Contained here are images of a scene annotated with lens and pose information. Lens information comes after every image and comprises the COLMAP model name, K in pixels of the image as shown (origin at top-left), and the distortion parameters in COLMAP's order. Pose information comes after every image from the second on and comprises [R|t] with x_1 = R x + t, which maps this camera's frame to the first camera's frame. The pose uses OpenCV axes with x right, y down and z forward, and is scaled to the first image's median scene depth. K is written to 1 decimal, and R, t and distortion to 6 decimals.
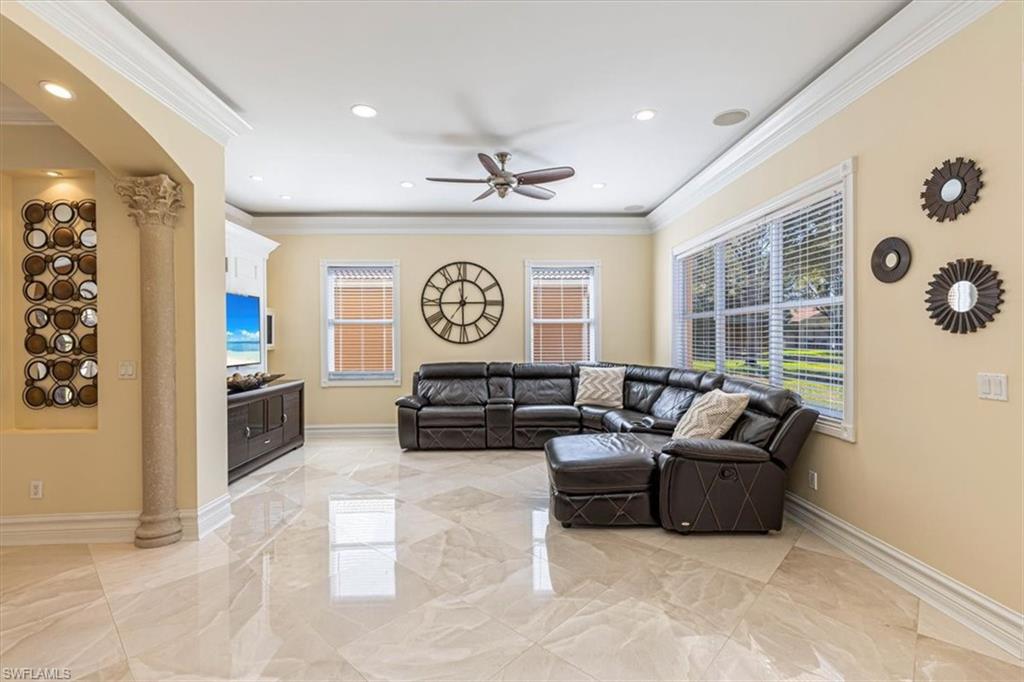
lens RADIAL K [[457.5, 0, 516.3], [0, 457.5, 339.9], [0, 0, 1]] dist [0.009232, -0.000081]
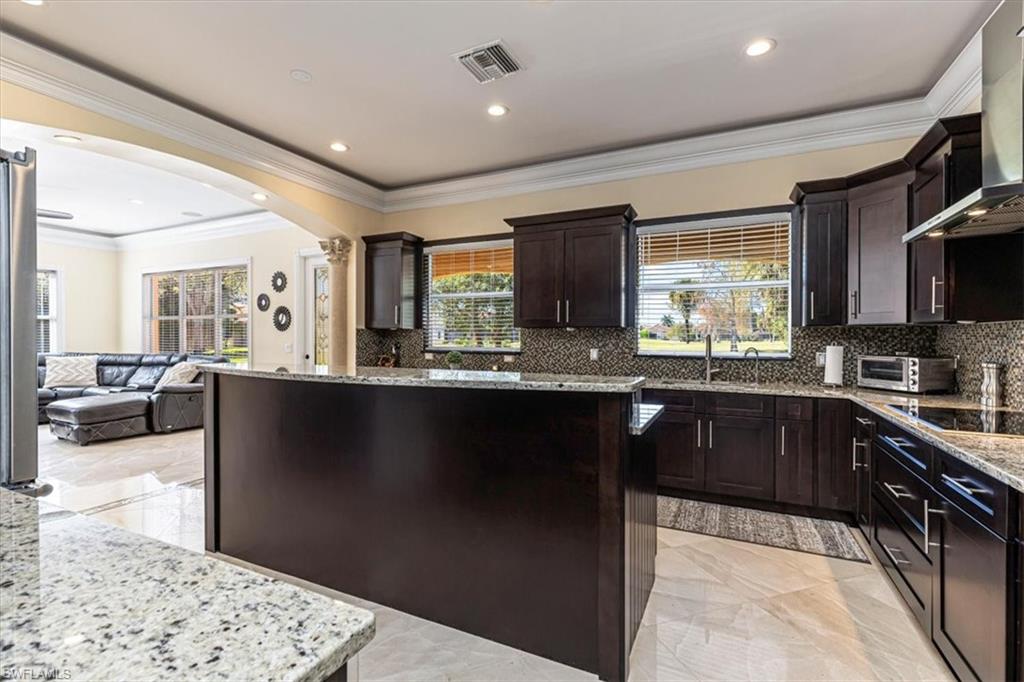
lens RADIAL K [[457.5, 0, 510.7], [0, 457.5, 341.2], [0, 0, 1]] dist [0.009232, -0.000081]
pose [[0.476648, -0.001847, 0.879092, -0.349781], [-0.001155, 0.999996, 0.002727, 0.015009], [-0.879093, -0.002316, 0.476644, -0.643088]]
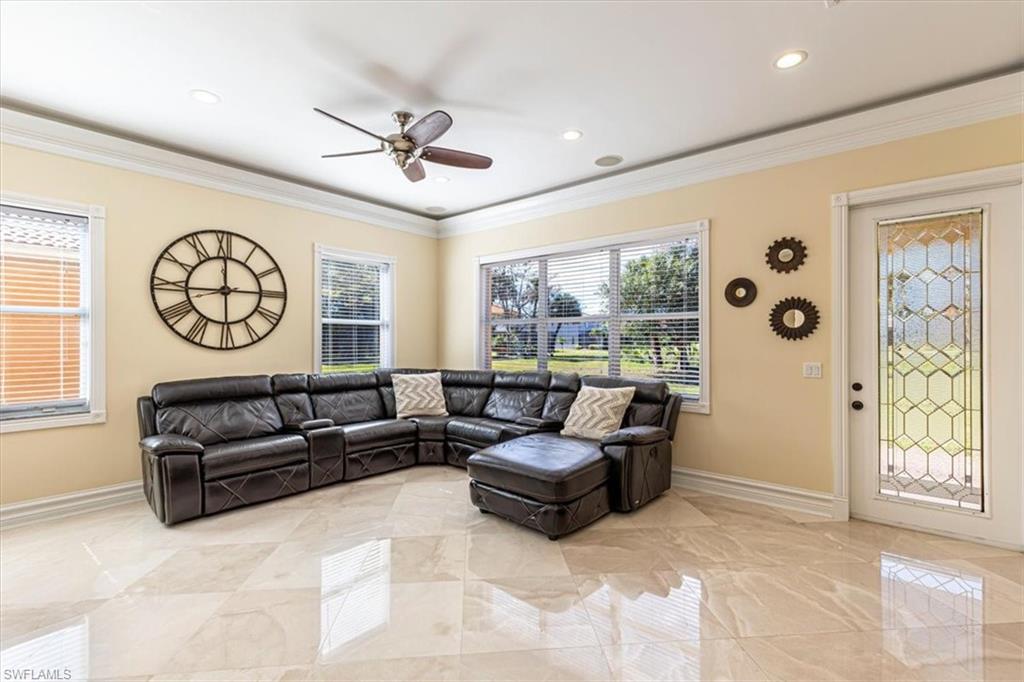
lens RADIAL K [[457.5, 0, 517.0], [0, 457.5, 340.6], [0, 0, 1]] dist [0.009232, -0.000081]
pose [[0.673131, 0.007668, 0.739484, -0.371717], [-0.000014, 0.999946, -0.010355, 0.001796], [-0.739523, 0.006960, 0.673095, 0.233431]]
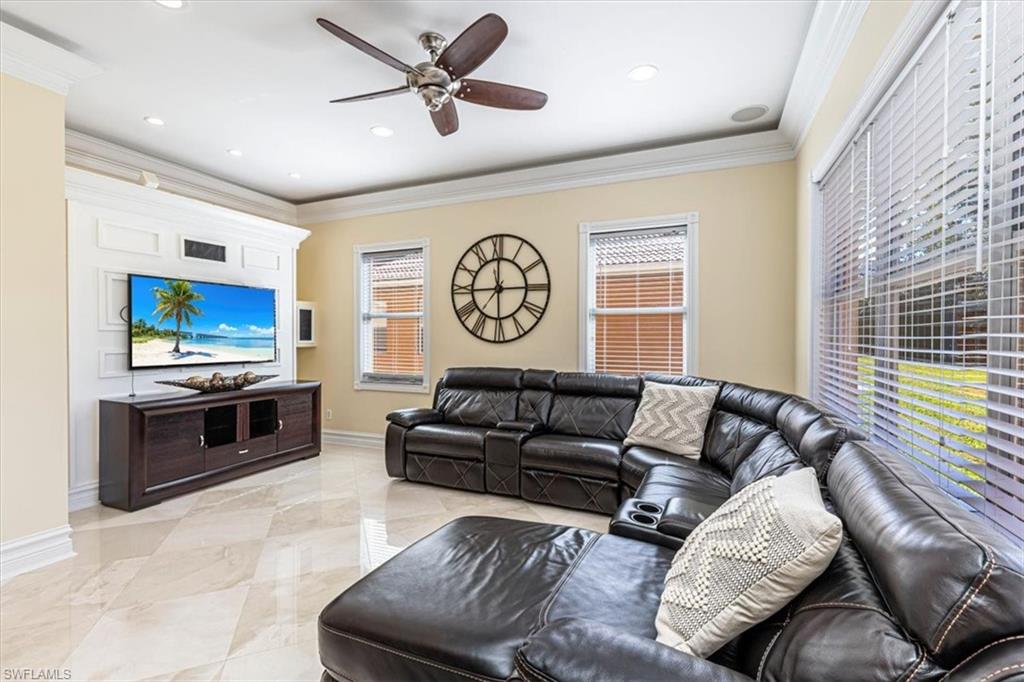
lens RADIAL K [[457.5, 0, 511.9], [0, 457.5, 339.8], [0, 0, 1]] dist [0.009232, -0.000081]
pose [[0.899838, 0.010683, -0.436094, 0.260902], [-0.006674, 0.999920, 0.010723, -0.005401], [0.436174, -0.006738, 0.899837, 0.366123]]
